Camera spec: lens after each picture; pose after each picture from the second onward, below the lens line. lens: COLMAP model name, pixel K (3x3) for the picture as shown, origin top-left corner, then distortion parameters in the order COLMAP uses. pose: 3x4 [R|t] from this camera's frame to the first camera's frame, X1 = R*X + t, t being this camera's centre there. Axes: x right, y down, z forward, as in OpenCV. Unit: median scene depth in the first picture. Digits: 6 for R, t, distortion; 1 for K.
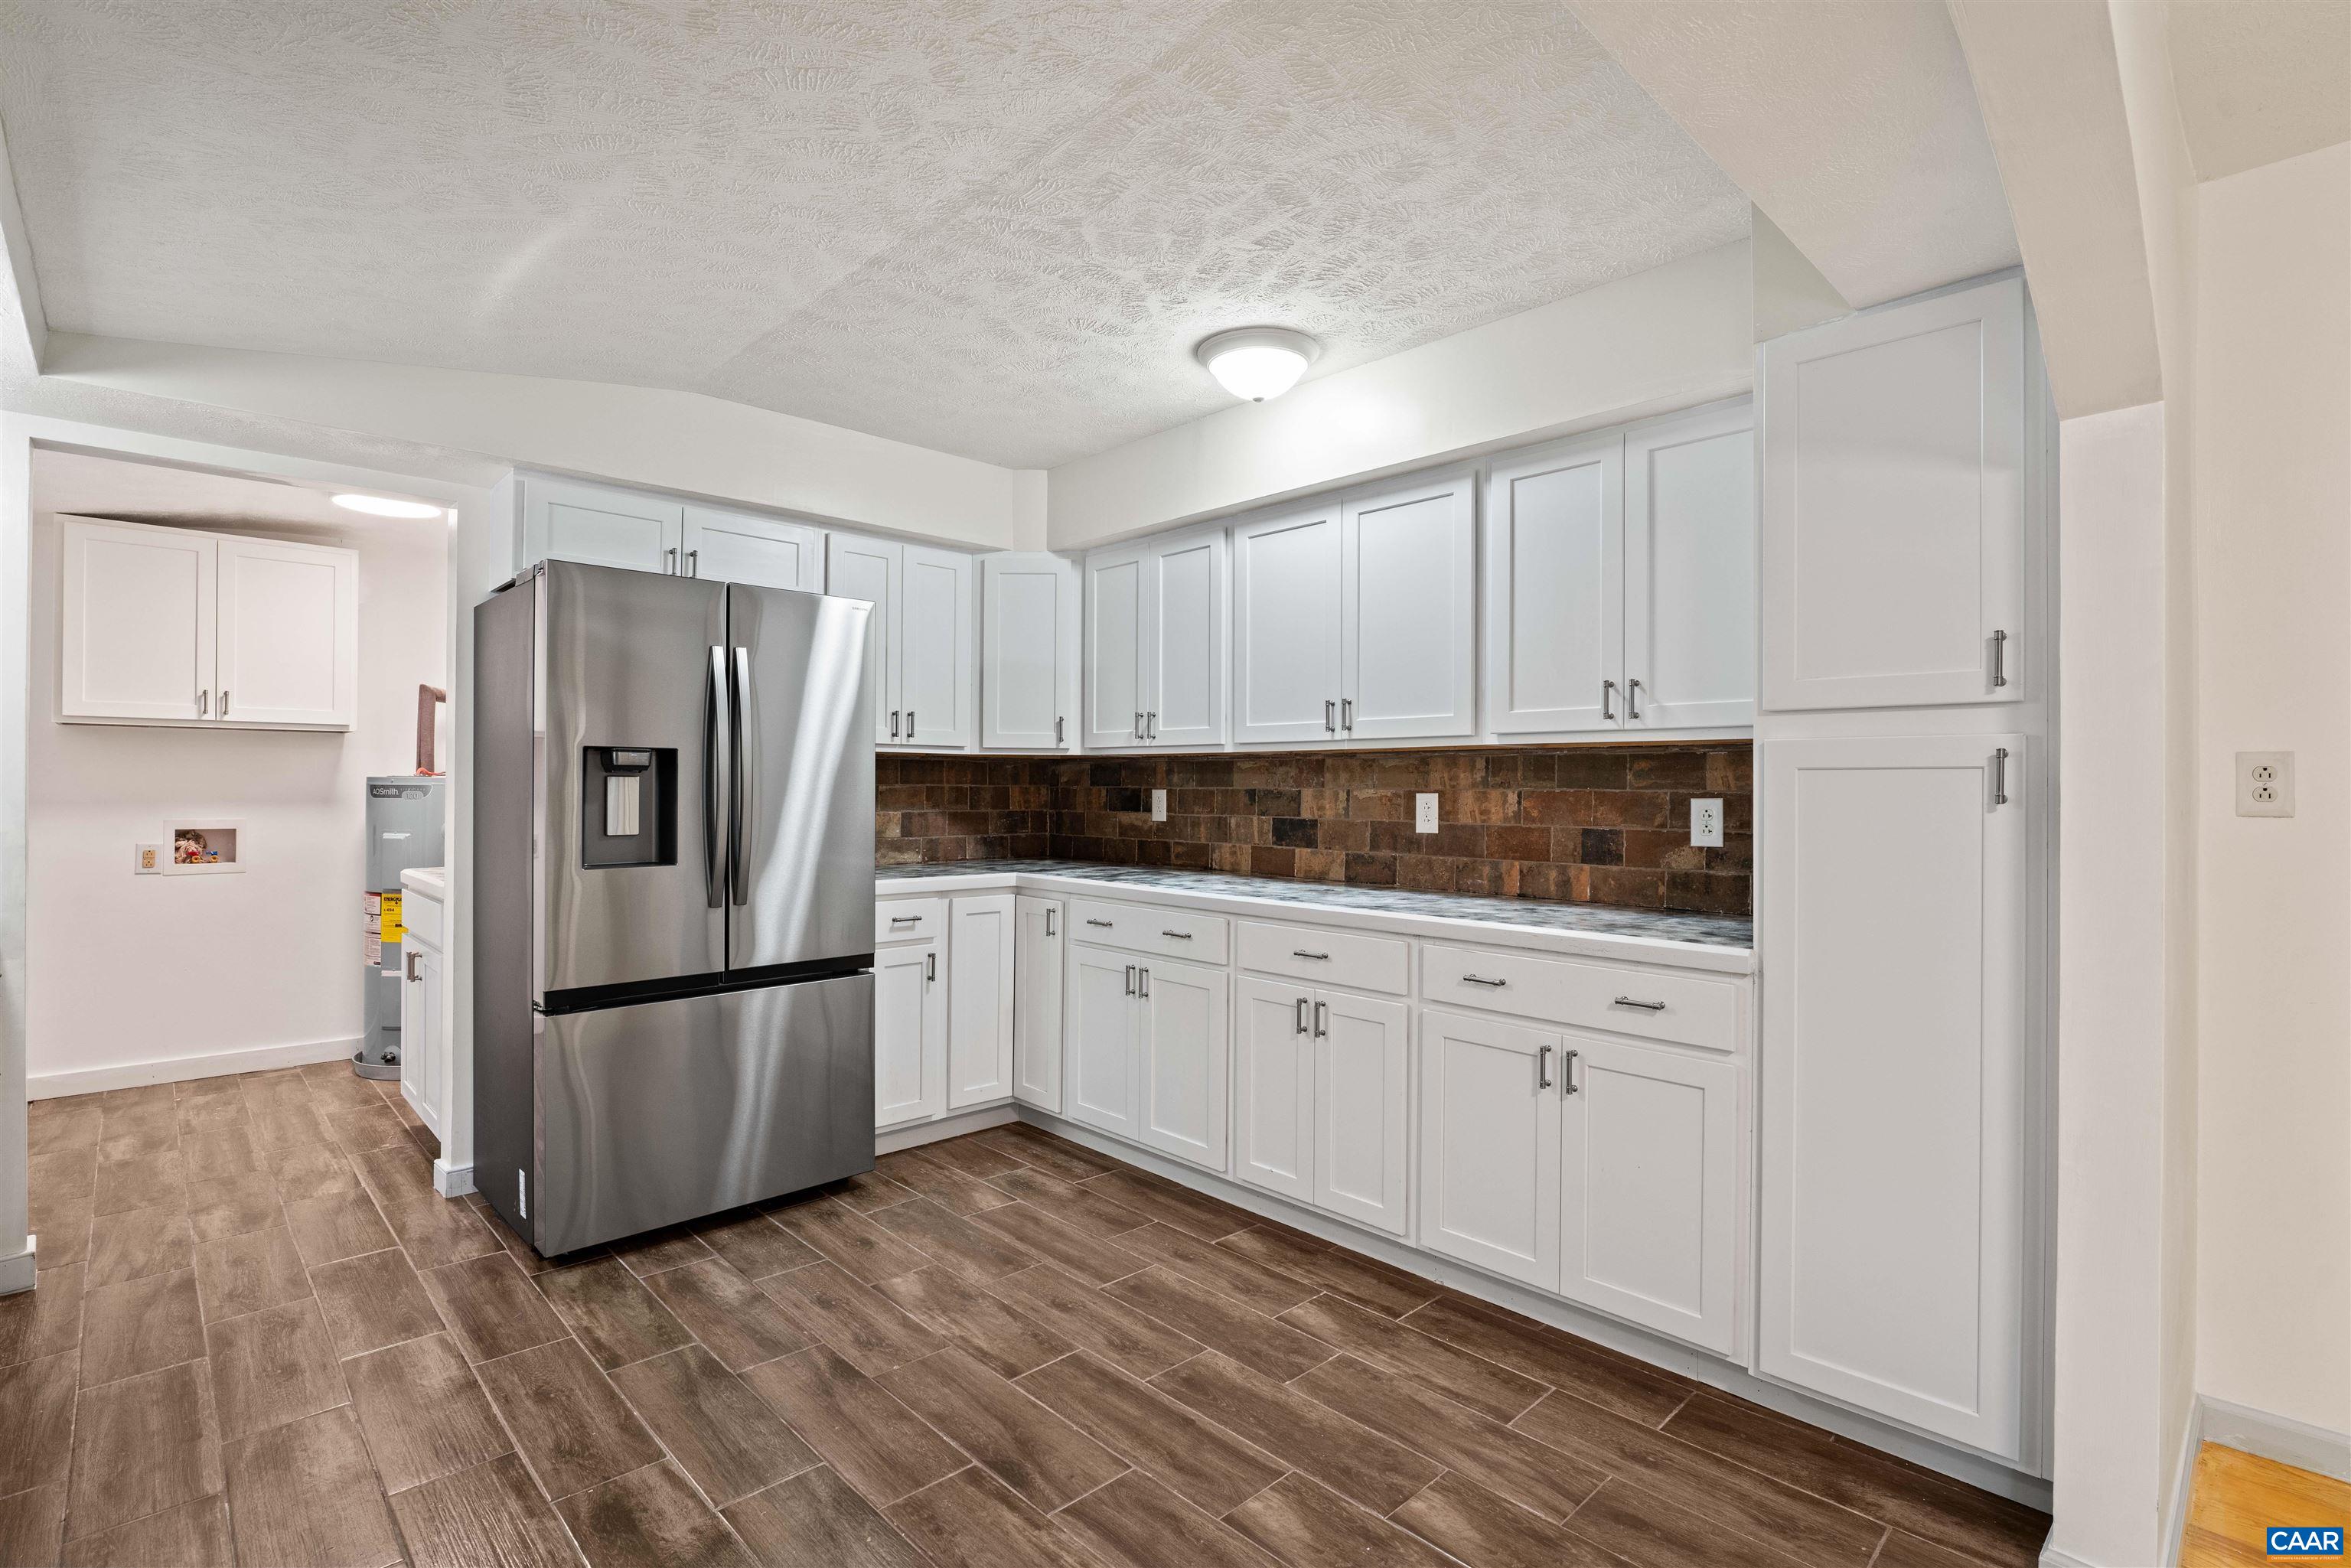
lens RADIAL K [[1087.8, 0, 1175.5], [0, 1087.8, 784.0], [0, 0, 1]] dist [-0.000853, 0.000140]
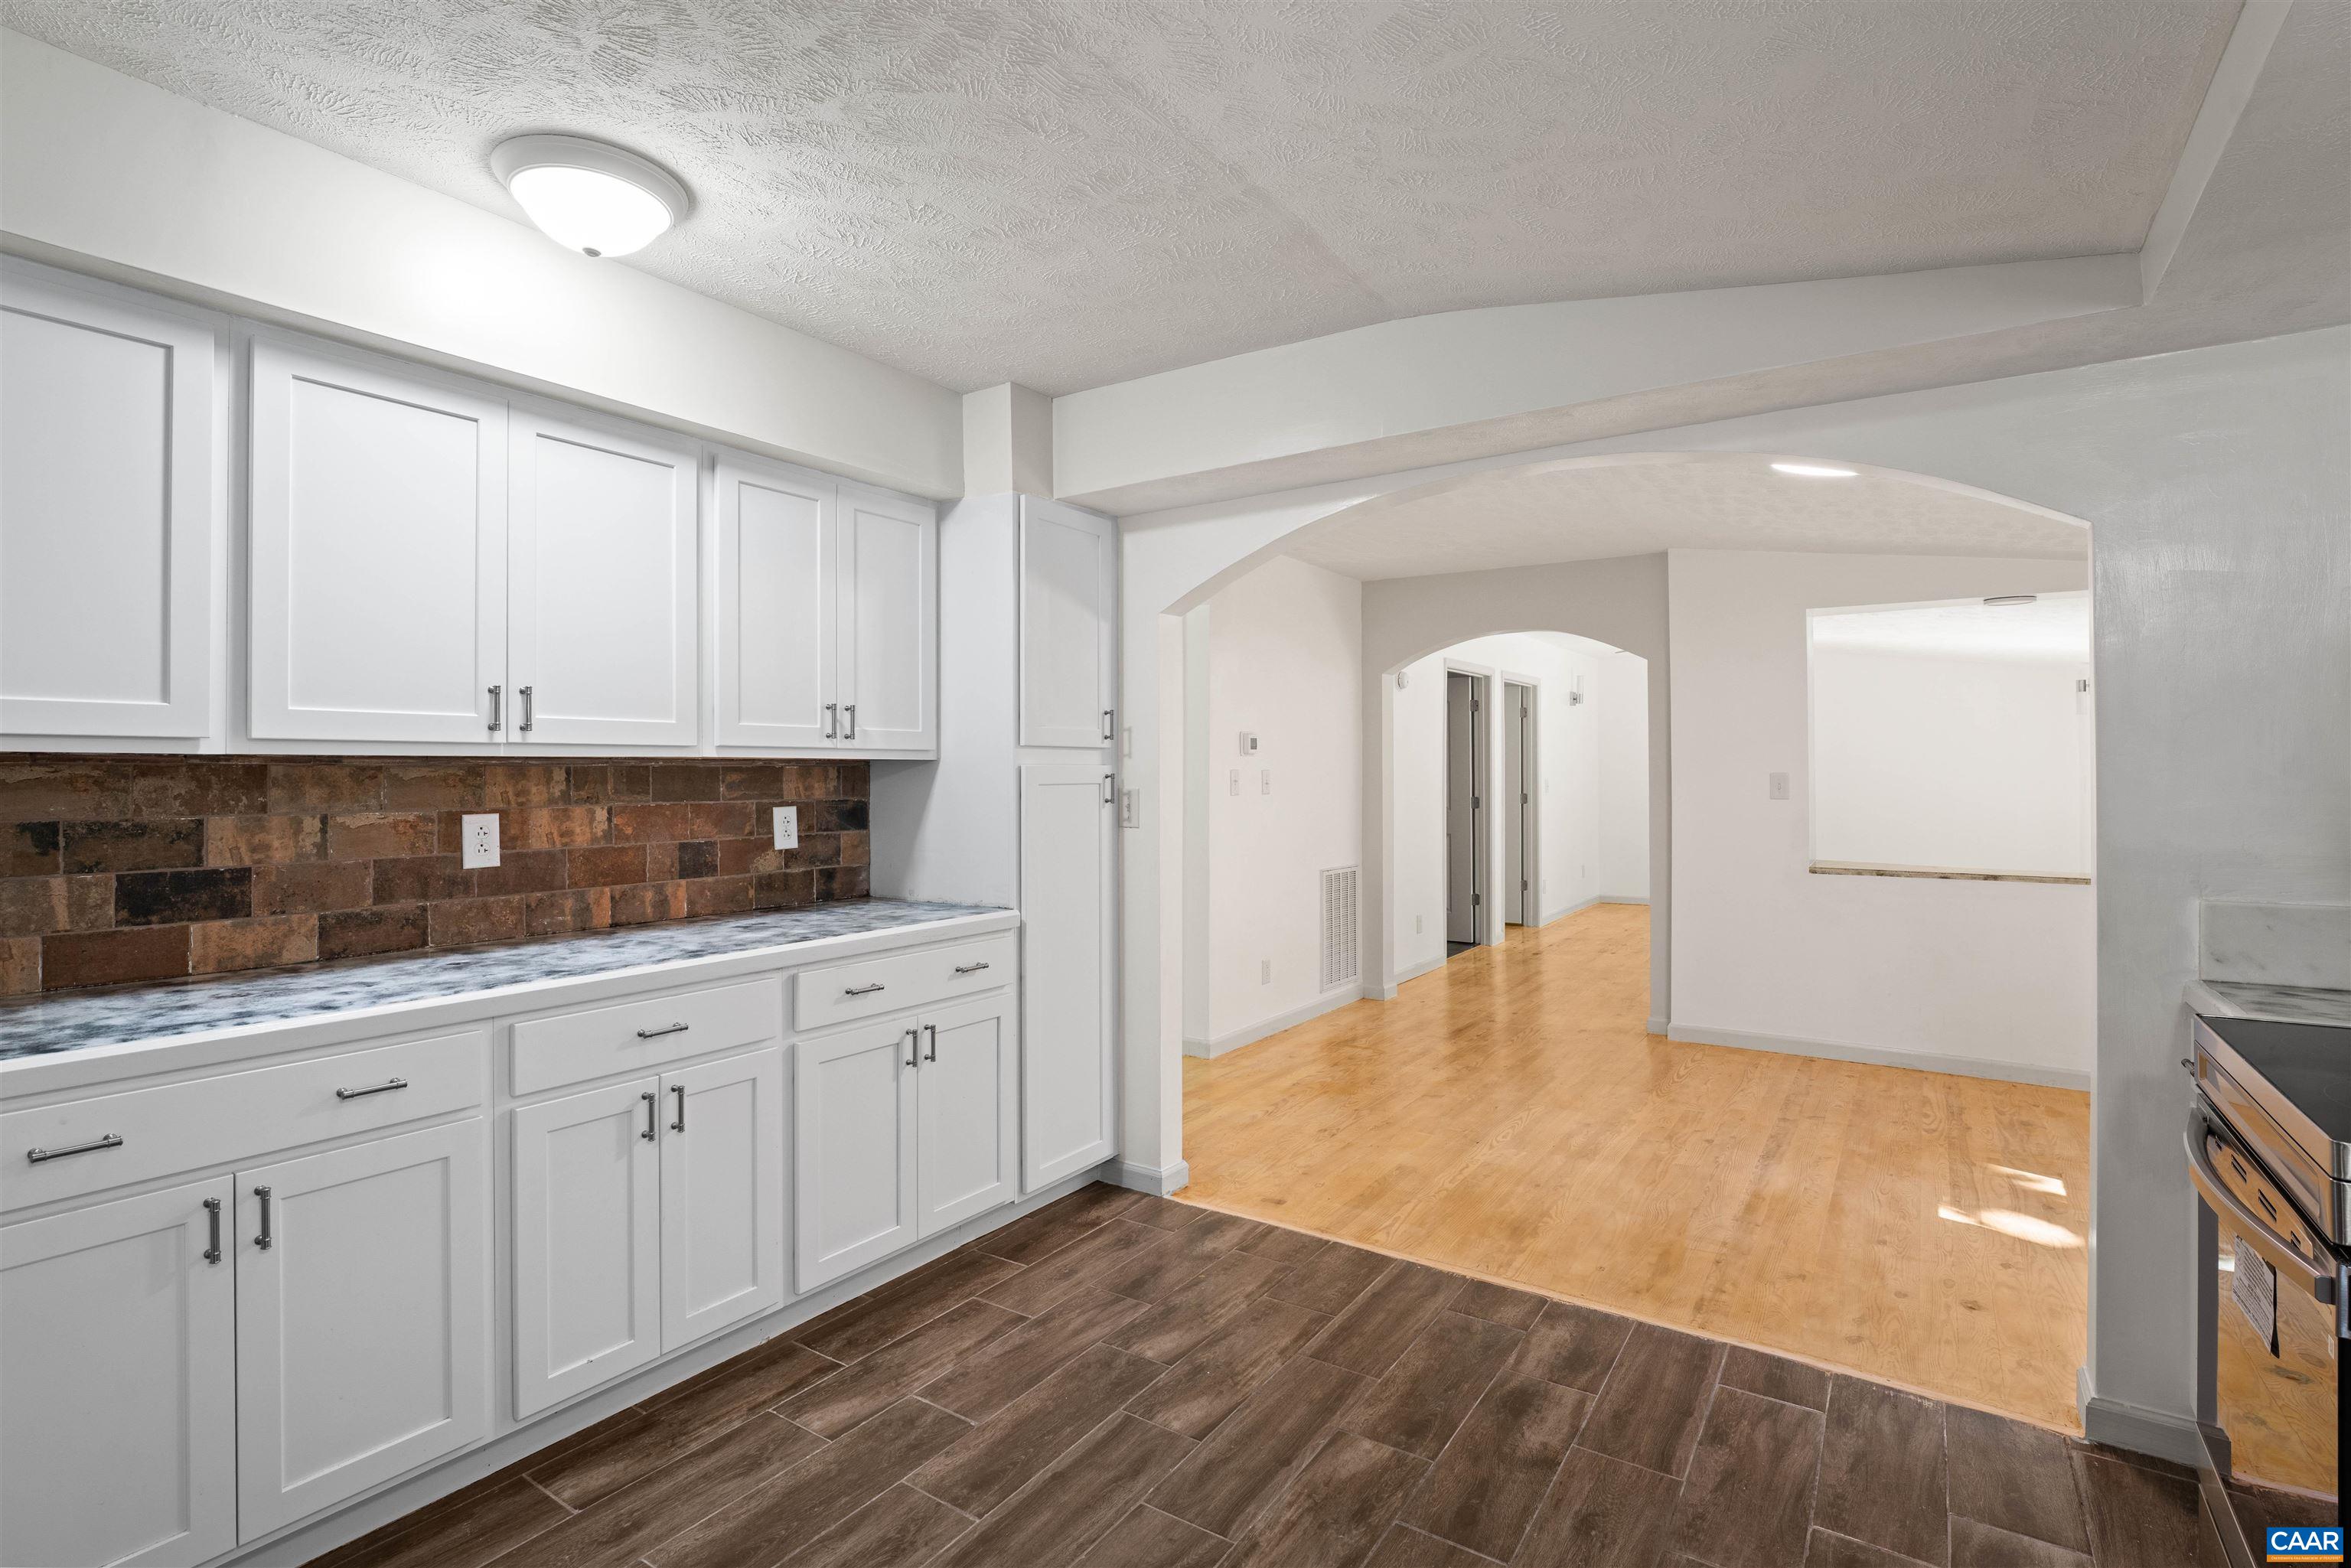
lens RADIAL K [[1087.8, 0, 1175.5], [0, 1087.8, 784.0], [0, 0, 1]] dist [-0.000853, 0.000140]
pose [[-0.184451, -0.016547, 0.982702, -0.648193], [-0.000573, 0.999860, 0.016729, -0.027392], [-0.982842, 0.002523, -0.184435, 0.740888]]
